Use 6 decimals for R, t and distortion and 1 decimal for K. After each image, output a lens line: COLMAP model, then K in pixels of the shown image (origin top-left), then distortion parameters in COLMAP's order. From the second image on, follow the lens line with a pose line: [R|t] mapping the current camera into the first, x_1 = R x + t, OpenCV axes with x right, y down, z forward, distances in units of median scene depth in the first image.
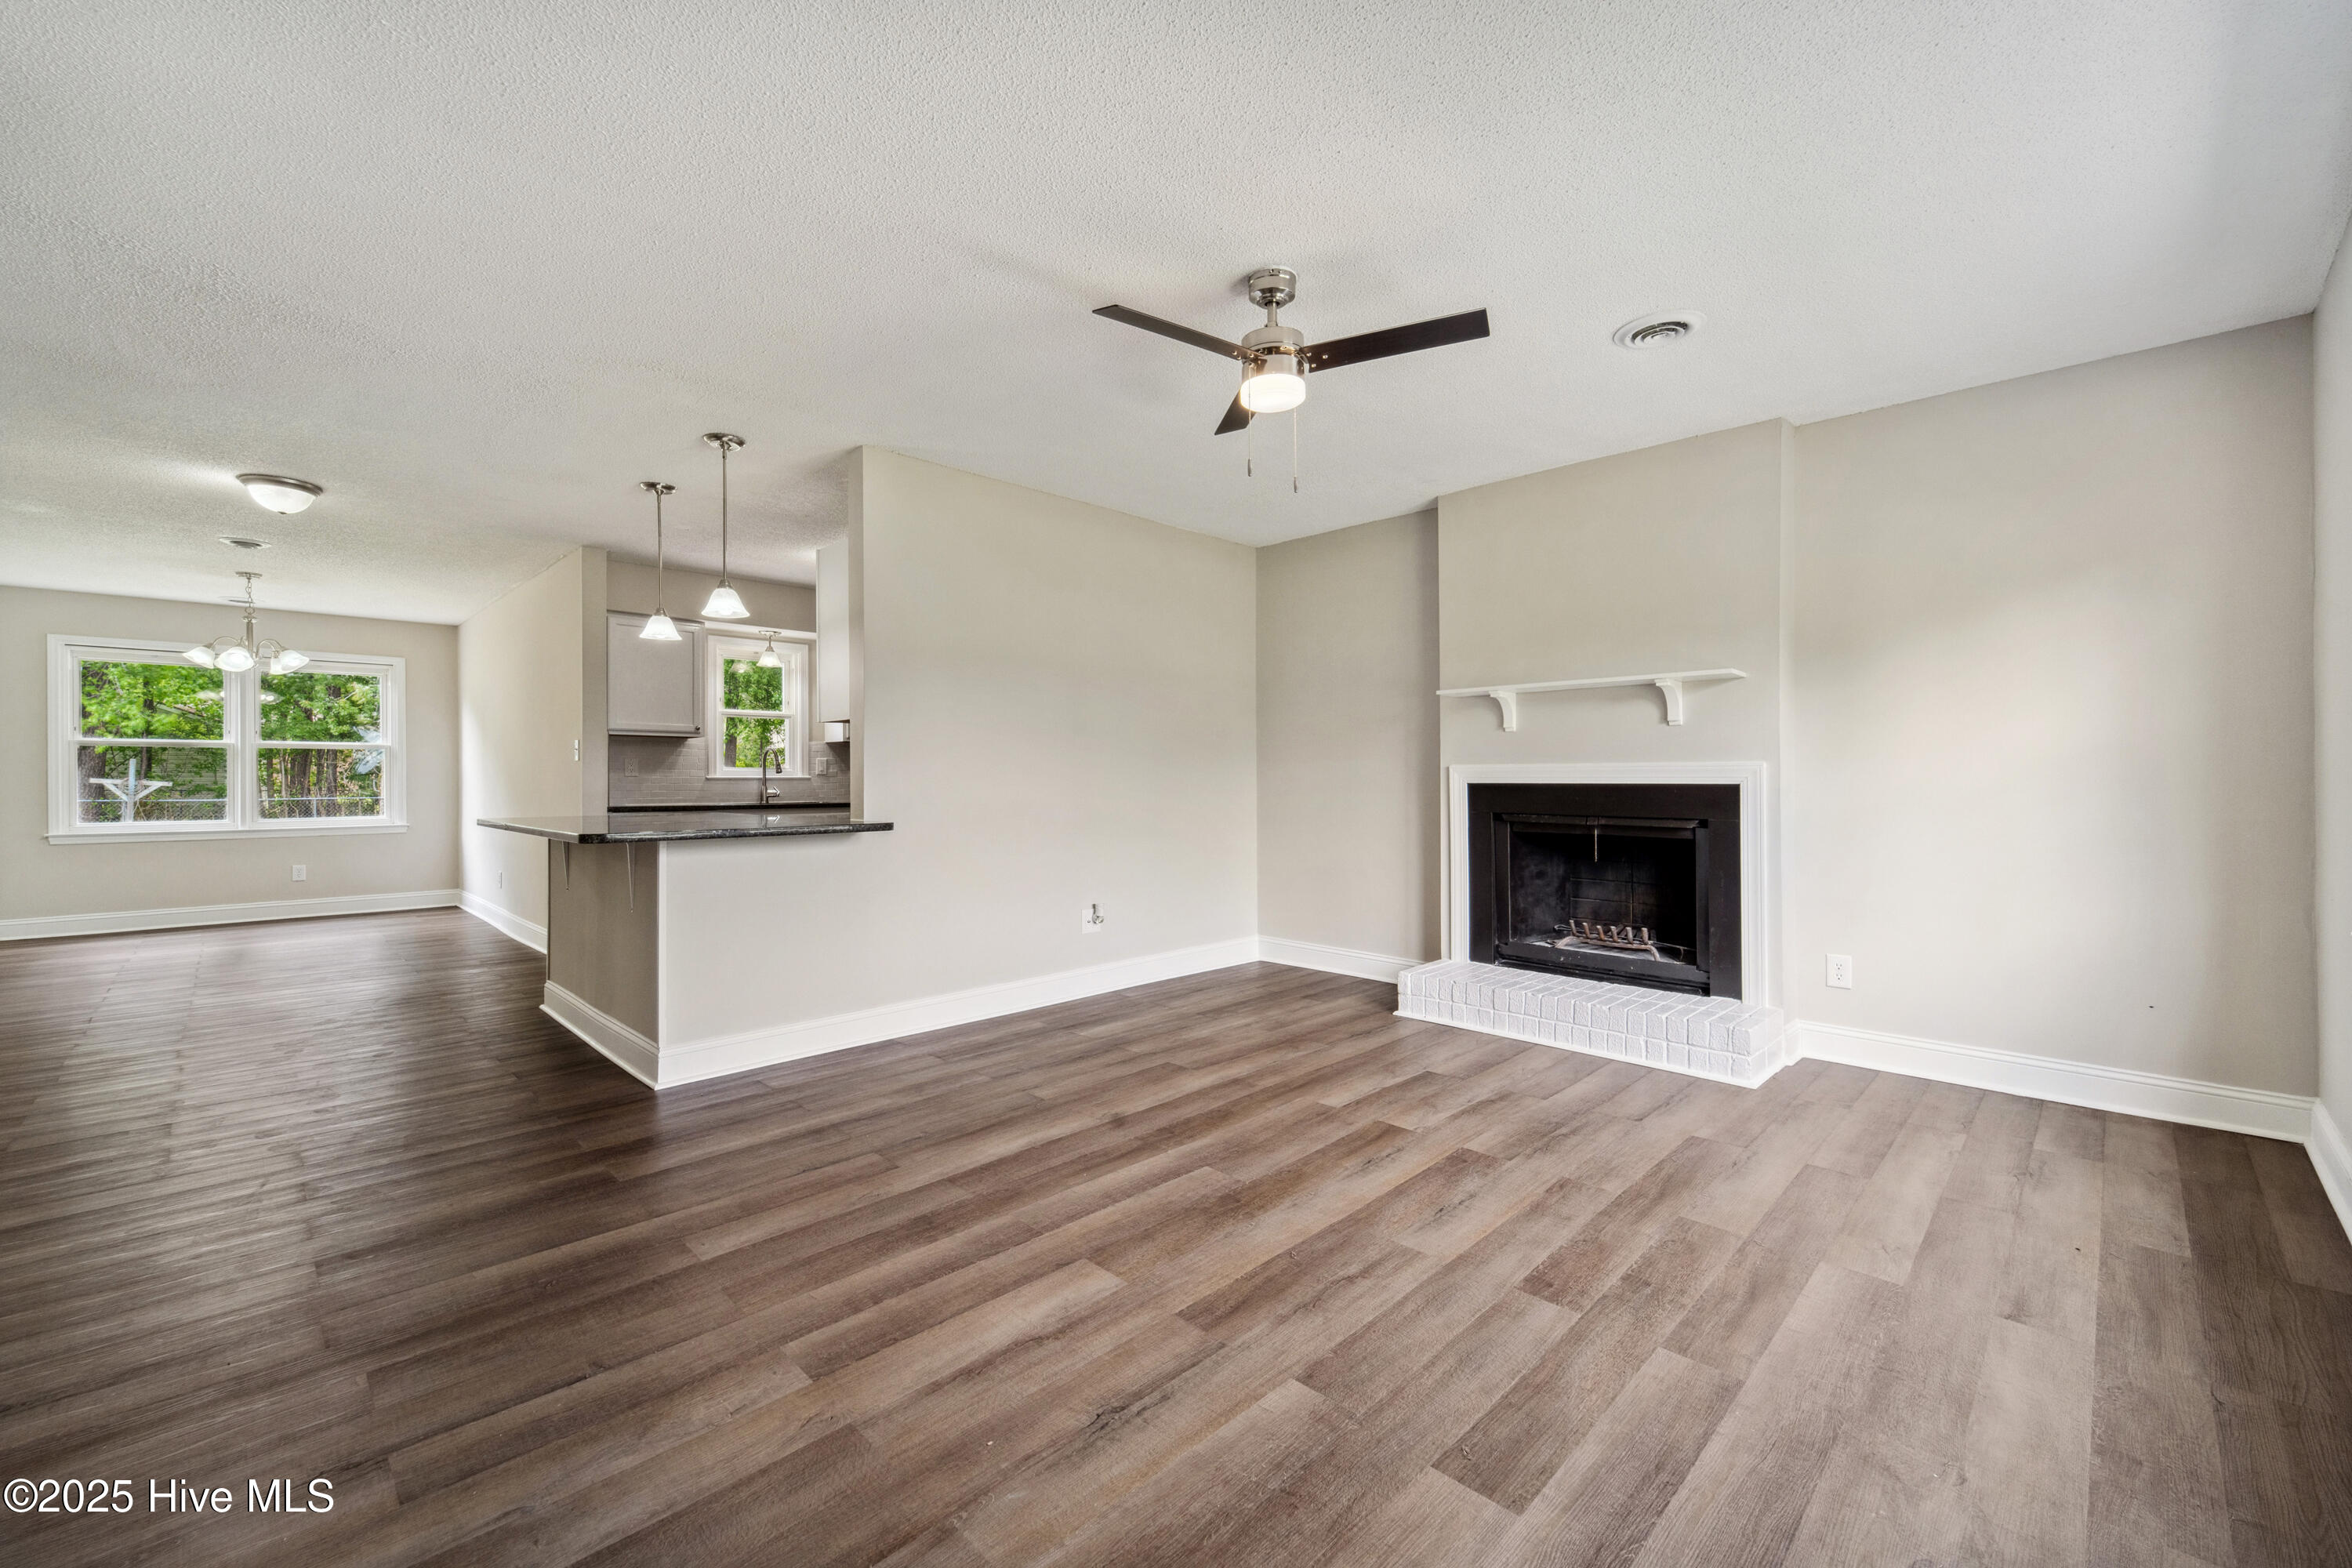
lens RADIAL K [[938.2, 0, 1160.3], [0, 938.2, 784.0], [0, 0, 1]] dist [0.002116, 0.000088]
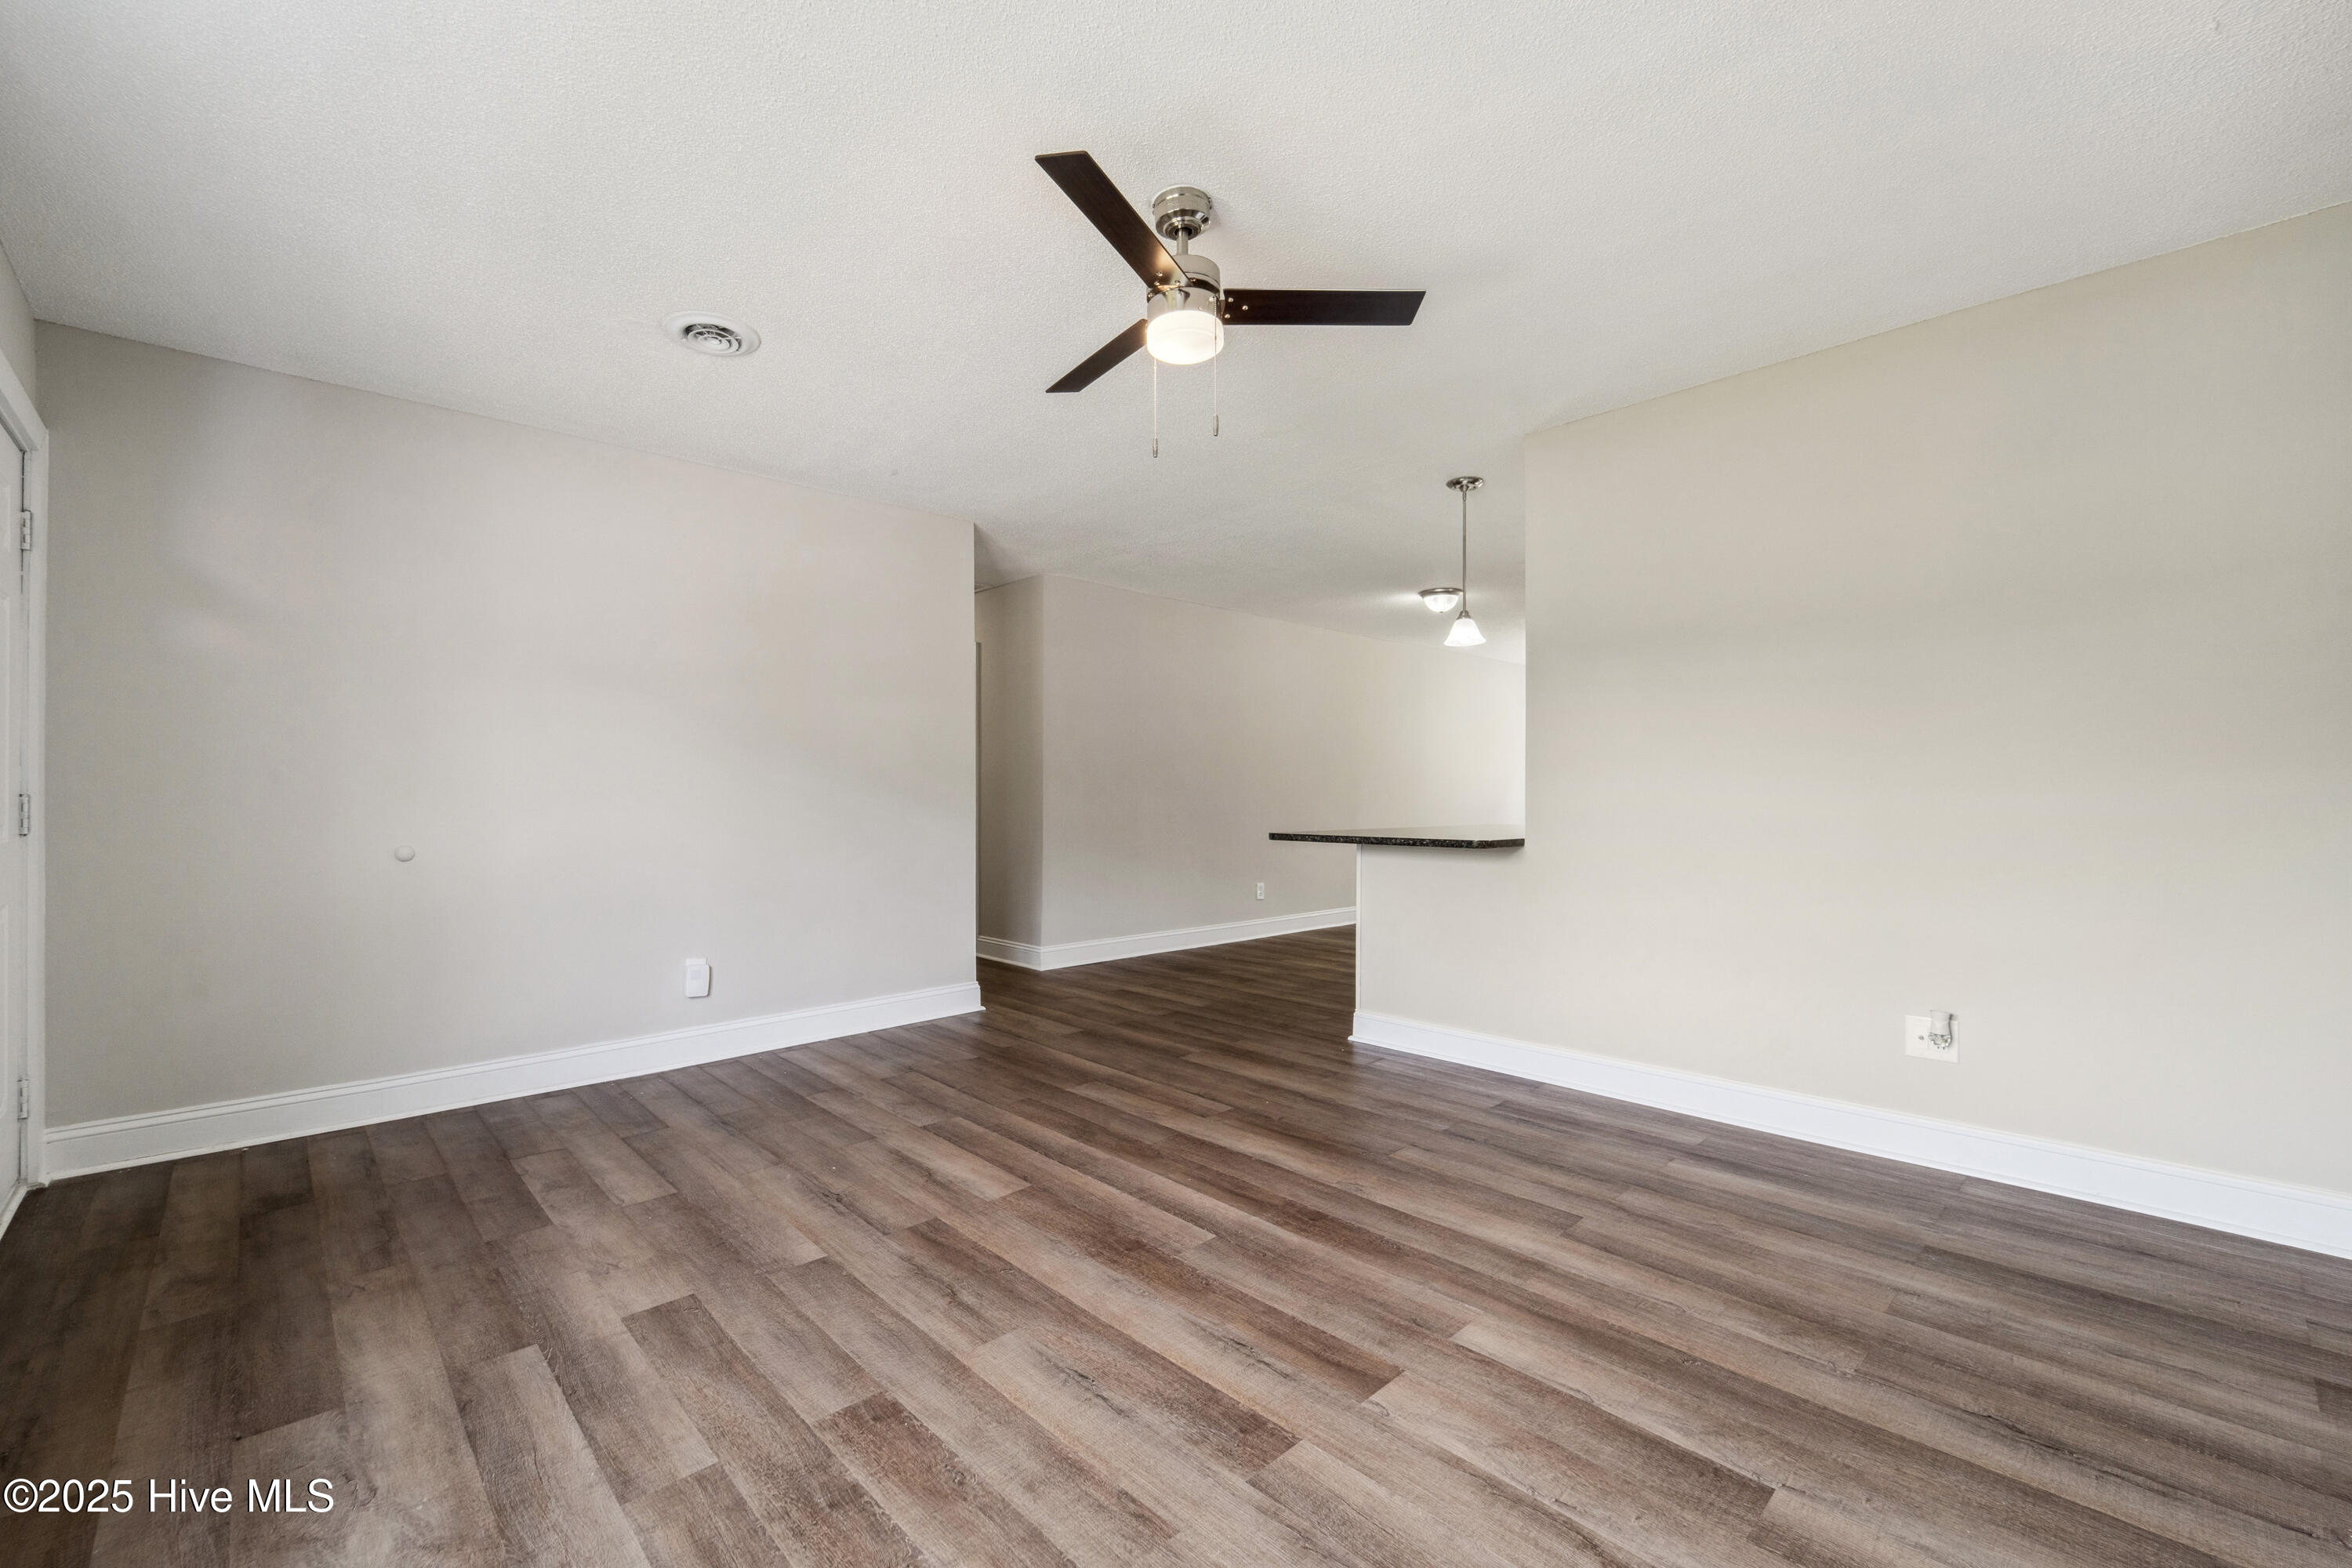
lens RADIAL K [[964.0, 0, 1154.6], [0, 964.0, 761.7], [0, 0, 1]] dist [0.000661, -0.000406]
pose [[-0.024047, -0.029145, -0.999286, 0.803374], [-0.003621, 0.999571, -0.029066, -0.007636], [0.999704, 0.002920, -0.024143, 0.803018]]
